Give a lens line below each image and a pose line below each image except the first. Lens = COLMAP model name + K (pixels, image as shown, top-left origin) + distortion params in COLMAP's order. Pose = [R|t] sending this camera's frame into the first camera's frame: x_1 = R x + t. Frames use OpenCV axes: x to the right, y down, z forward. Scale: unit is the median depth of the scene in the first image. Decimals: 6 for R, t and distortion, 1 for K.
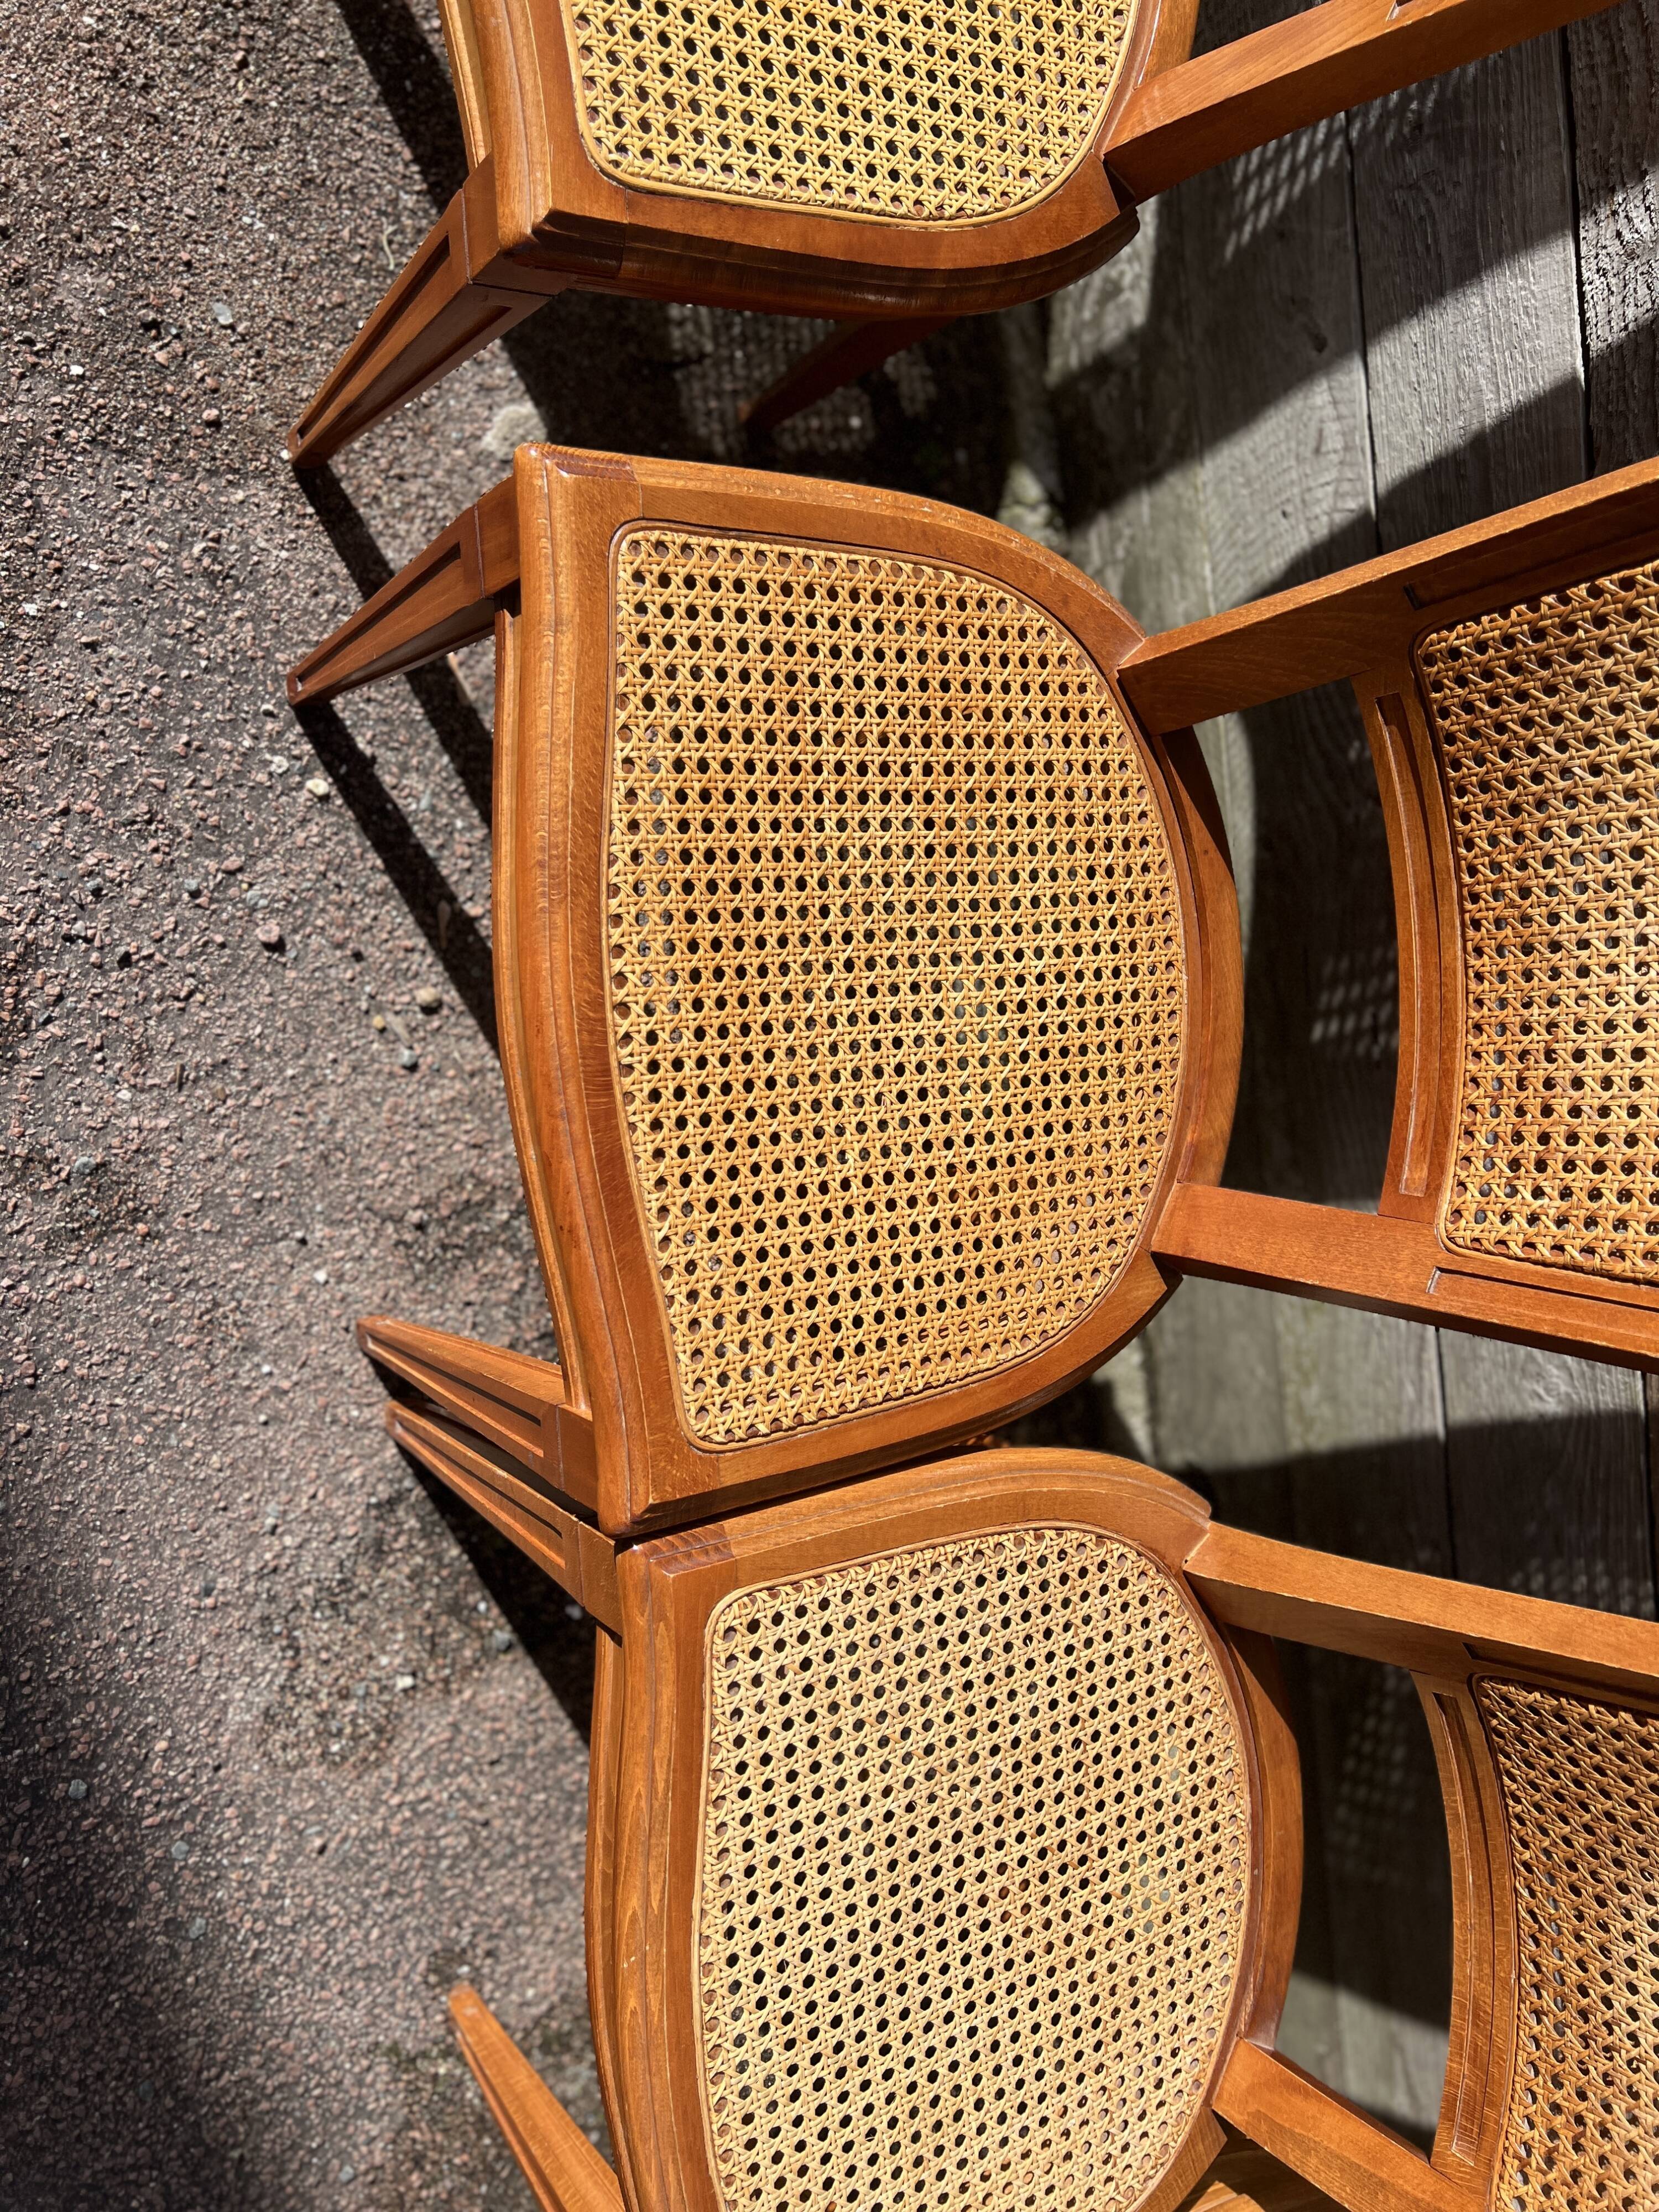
lens RADIAL K [[1656.5, 0, 810.0], [0, 1656.5, 1091.5], [0, 0, 1]] dist [0.052844, -0.061448]
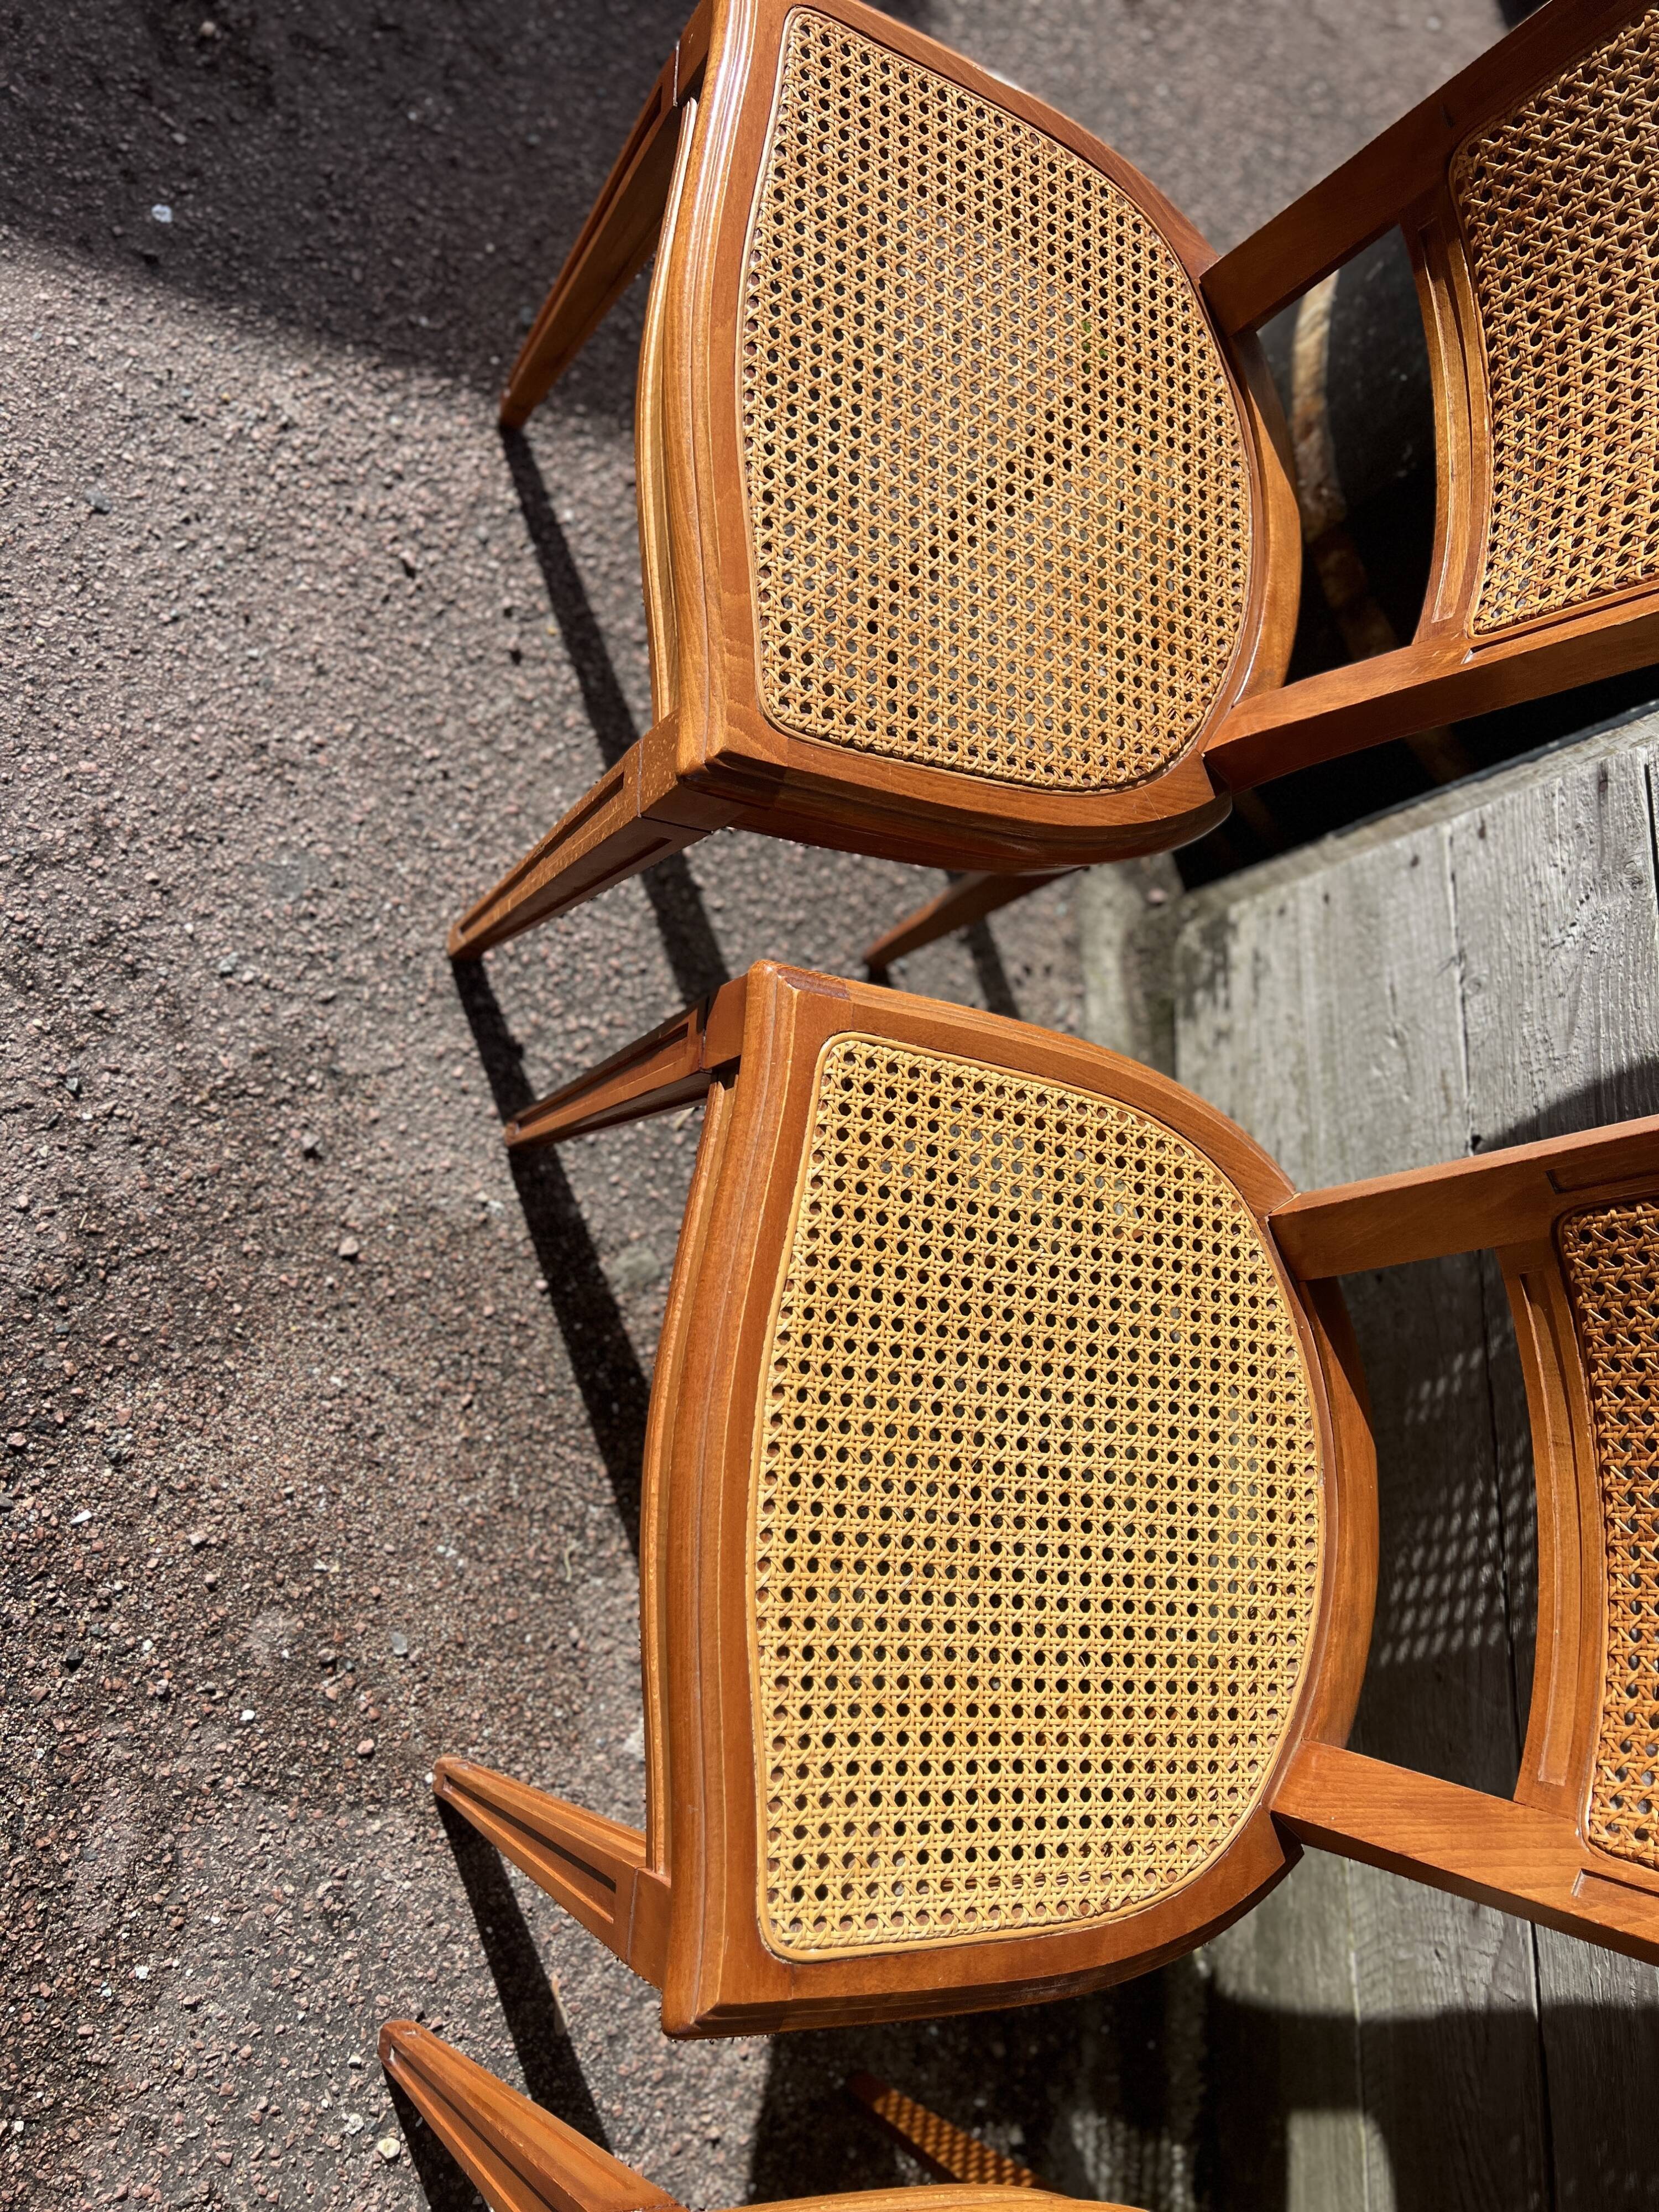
lens RADIAL K [[1656.5, 0, 809.6], [0, 1656.5, 1125.1], [0, 0, 1]] dist [0.052844, -0.061448]
pose [[0.990296, 0.114766, -0.078369, -0.055675], [-0.133809, 0.939706, -0.314719, -0.486265], [0.037525, 0.322151, 0.945944, -0.075113]]
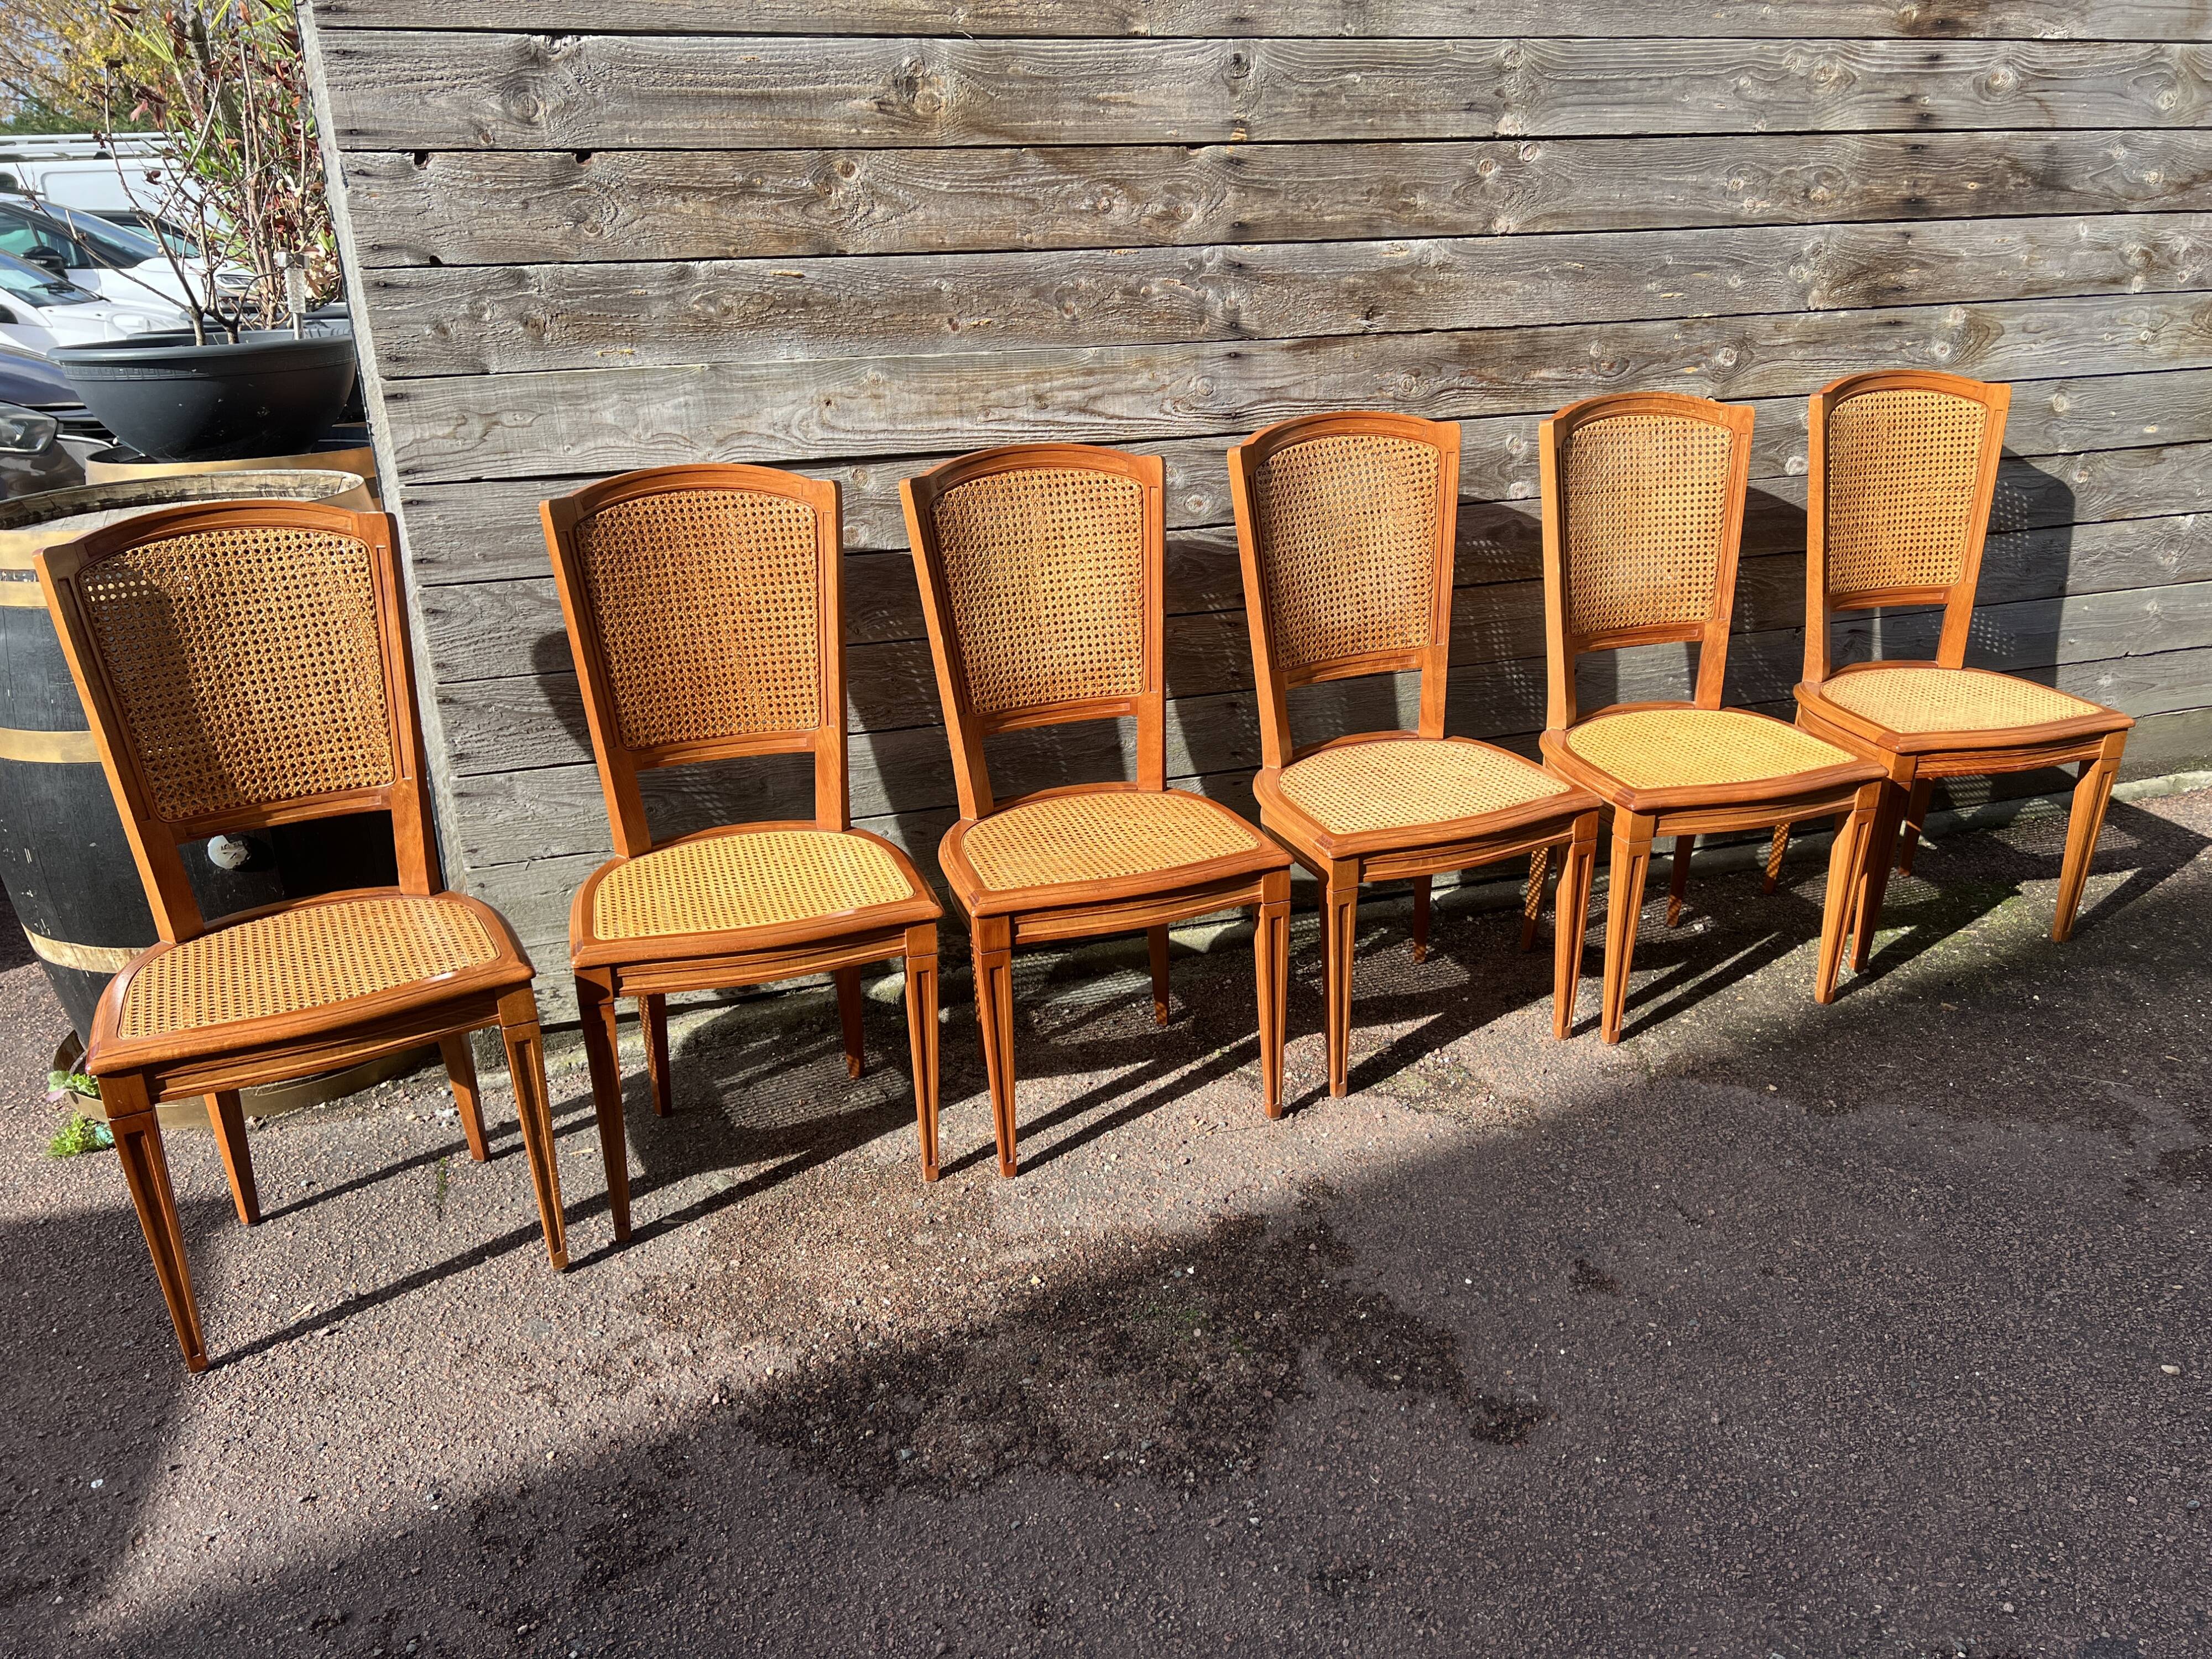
lens RADIAL K [[1656.5, 0, 1127.3], [0, 1656.5, 833.1], [0, 0, 1]] dist [0.052844, -0.061448]
pose [[-0.165311, -0.778493, 0.605493, -1.391359], [0.985979, -0.116289, 0.119677, -0.405862], [-0.022756, 0.616787, 0.786801, -1.096608]]
